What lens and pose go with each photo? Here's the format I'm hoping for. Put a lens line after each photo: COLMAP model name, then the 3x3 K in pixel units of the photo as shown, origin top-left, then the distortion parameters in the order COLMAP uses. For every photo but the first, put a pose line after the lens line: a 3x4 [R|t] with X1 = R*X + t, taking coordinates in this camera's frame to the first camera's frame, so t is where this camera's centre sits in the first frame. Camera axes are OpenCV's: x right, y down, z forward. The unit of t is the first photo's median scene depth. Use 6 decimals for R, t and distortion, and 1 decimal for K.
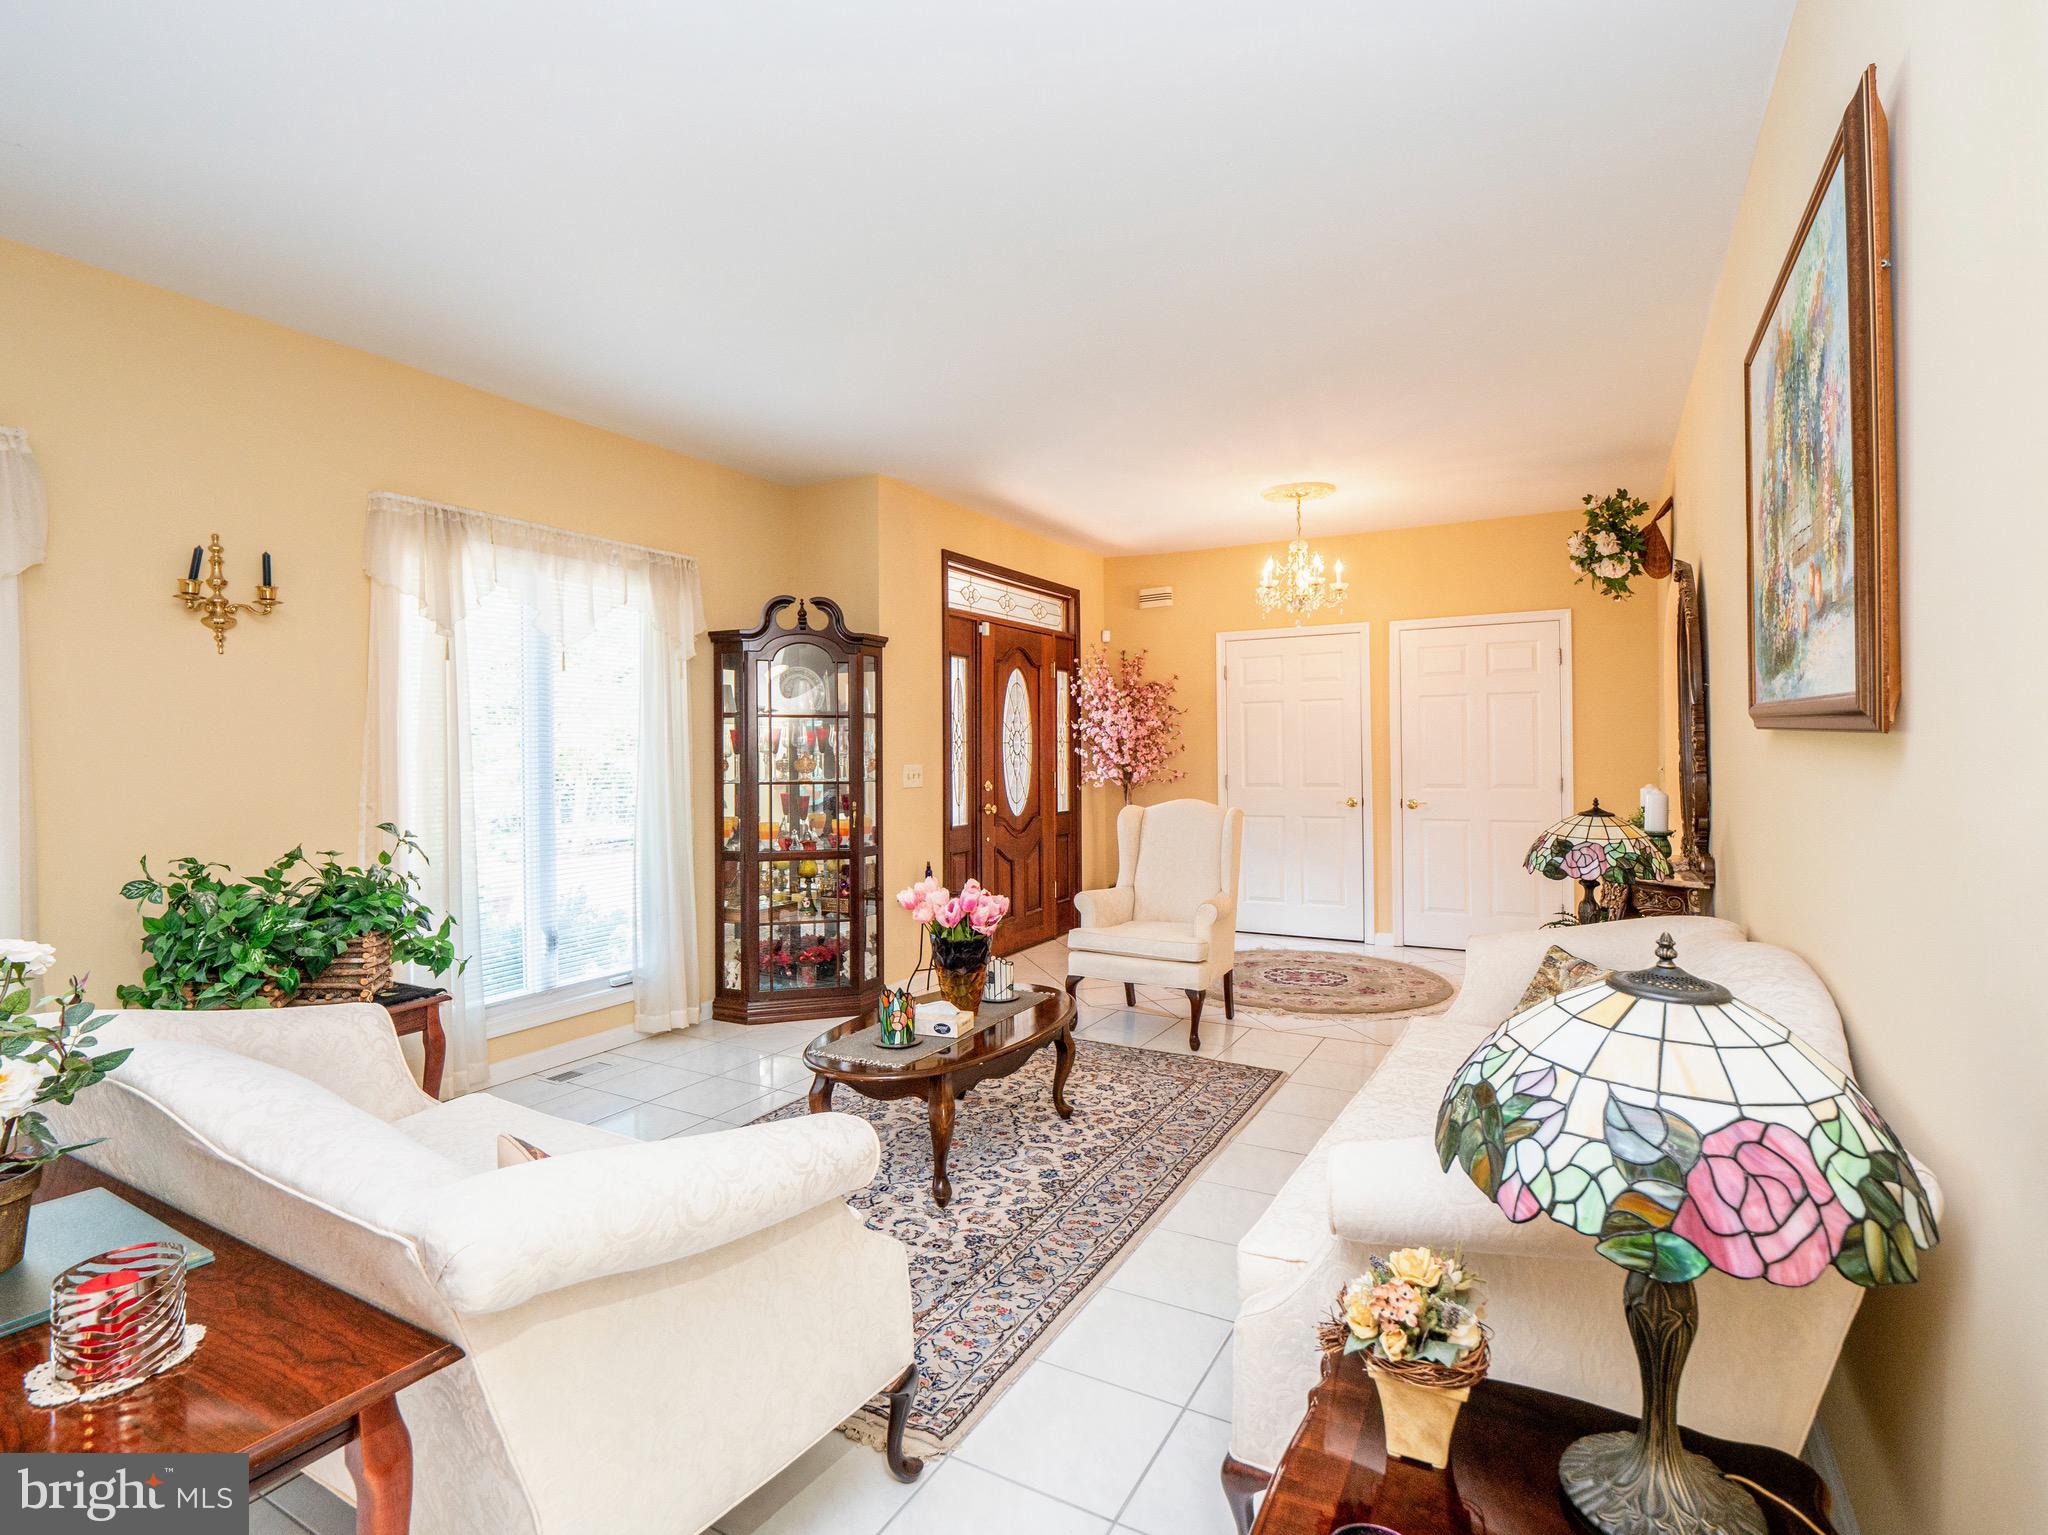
lens RADIAL K [[998.6, 0, 1036.7], [0, 998.6, 755.6], [0, 0, 1]] dist [-0.010538, -0.002983]
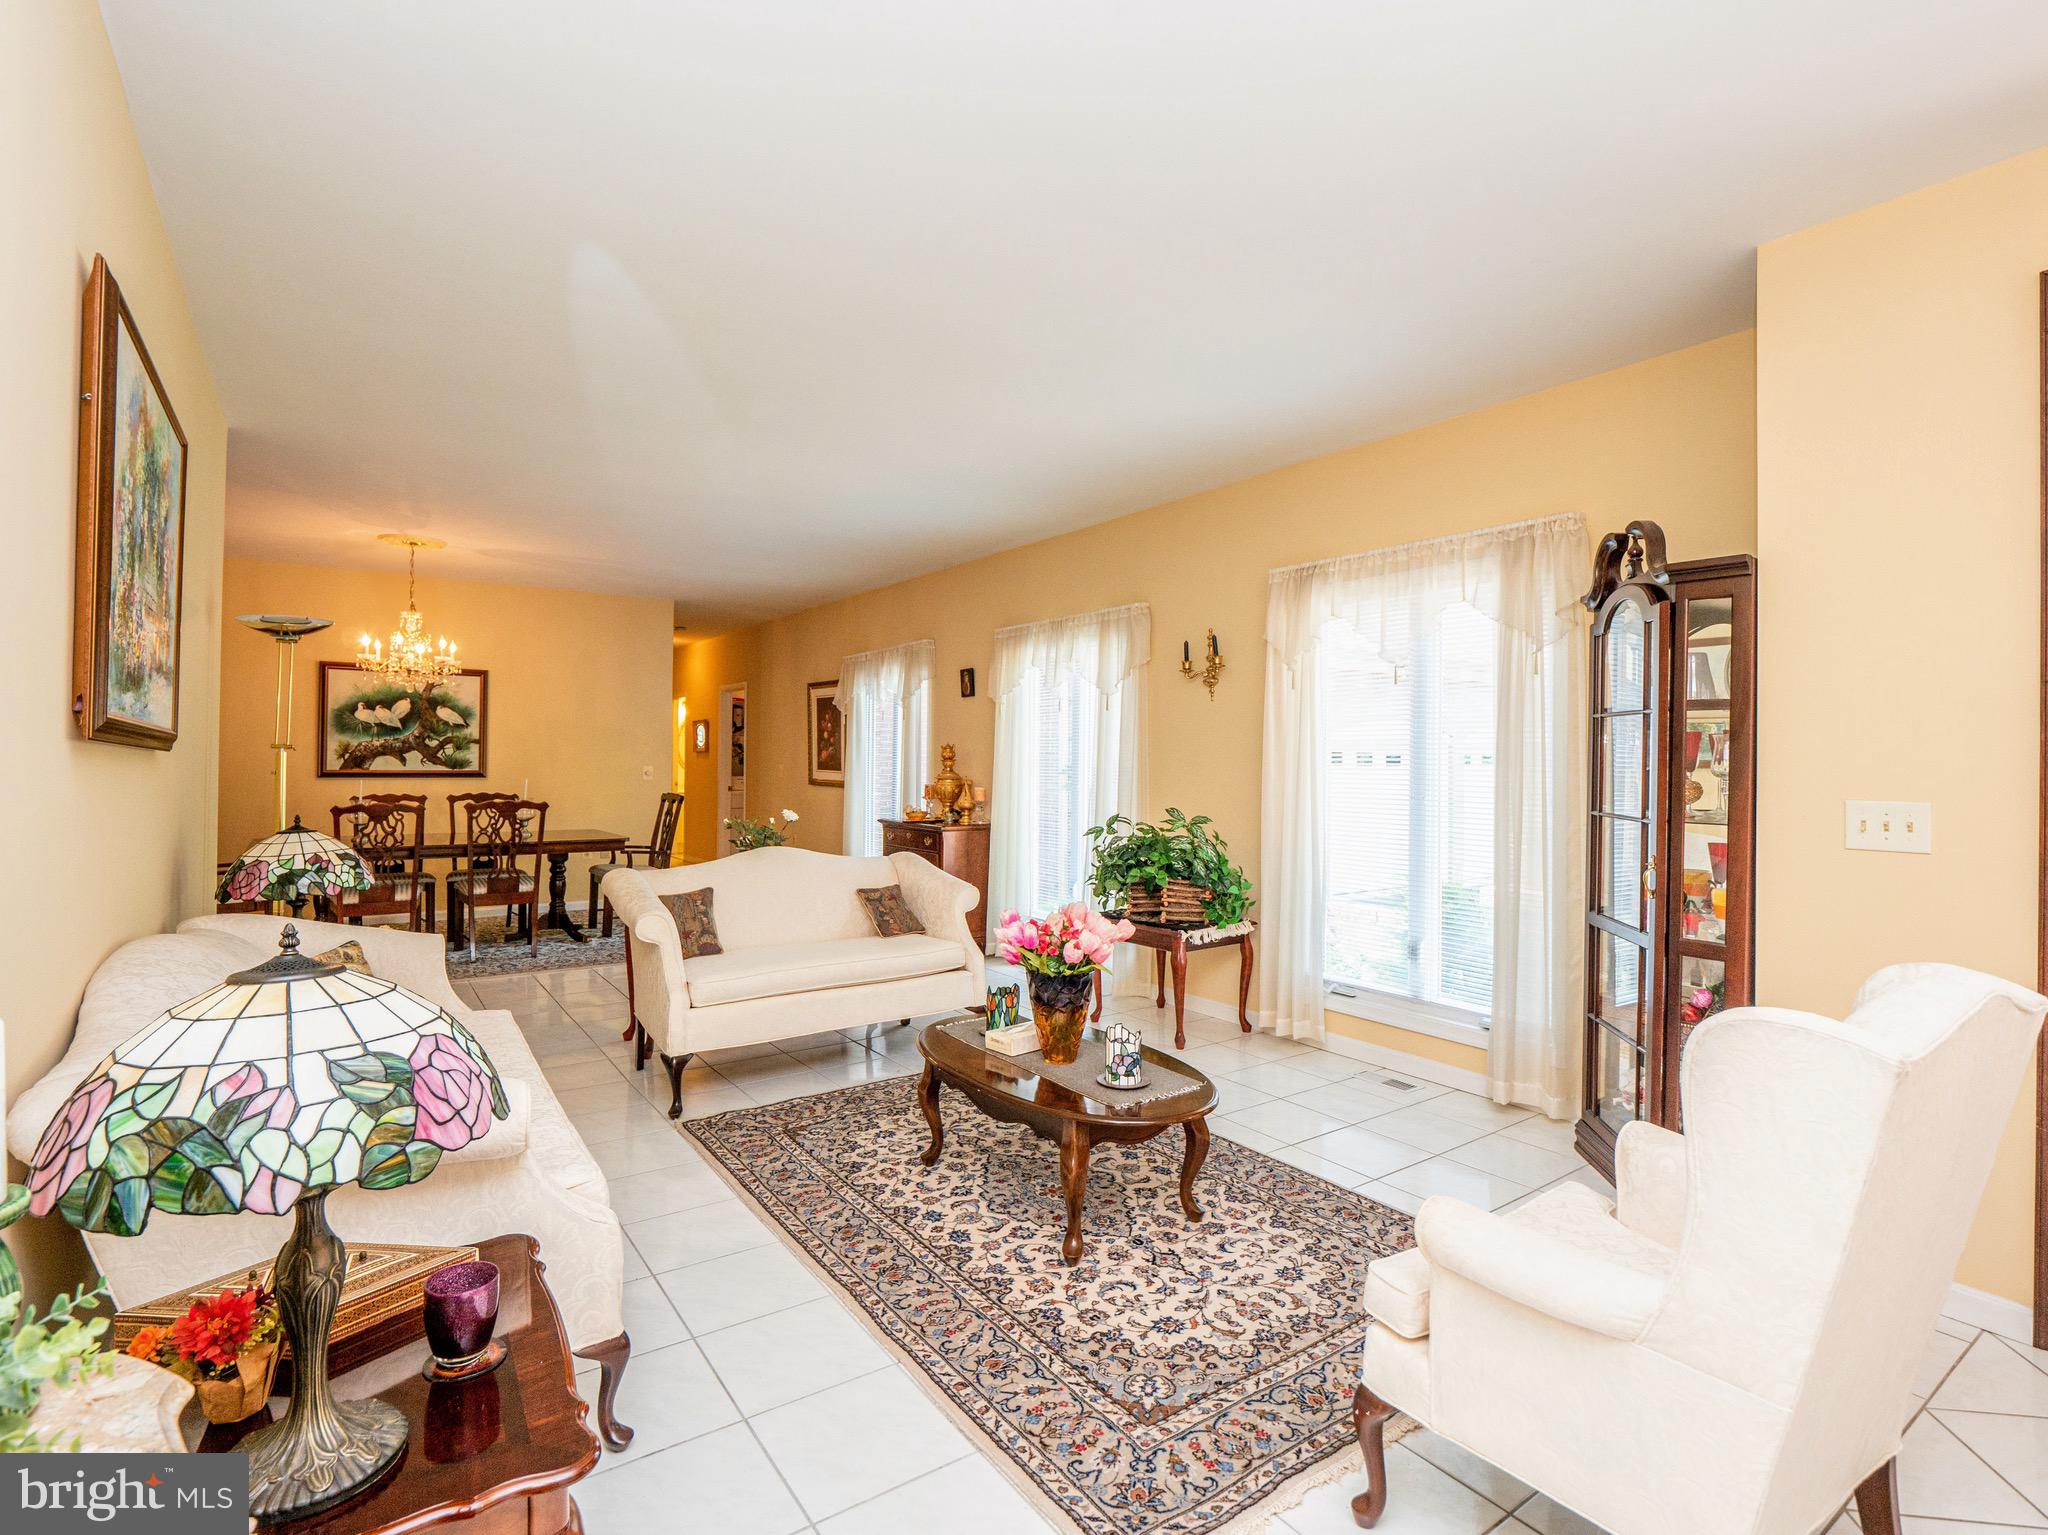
lens RADIAL K [[998.6, 0, 1030.2], [0, 998.6, 758.1], [0, 0, 1]] dist [-0.010538, -0.002983]
pose [[-0.437851, -0.000234, -0.899047, 0.677776], [-0.012082, 0.999911, 0.005624, -0.013491], [0.898966, 0.013325, -0.437815, 1.239397]]
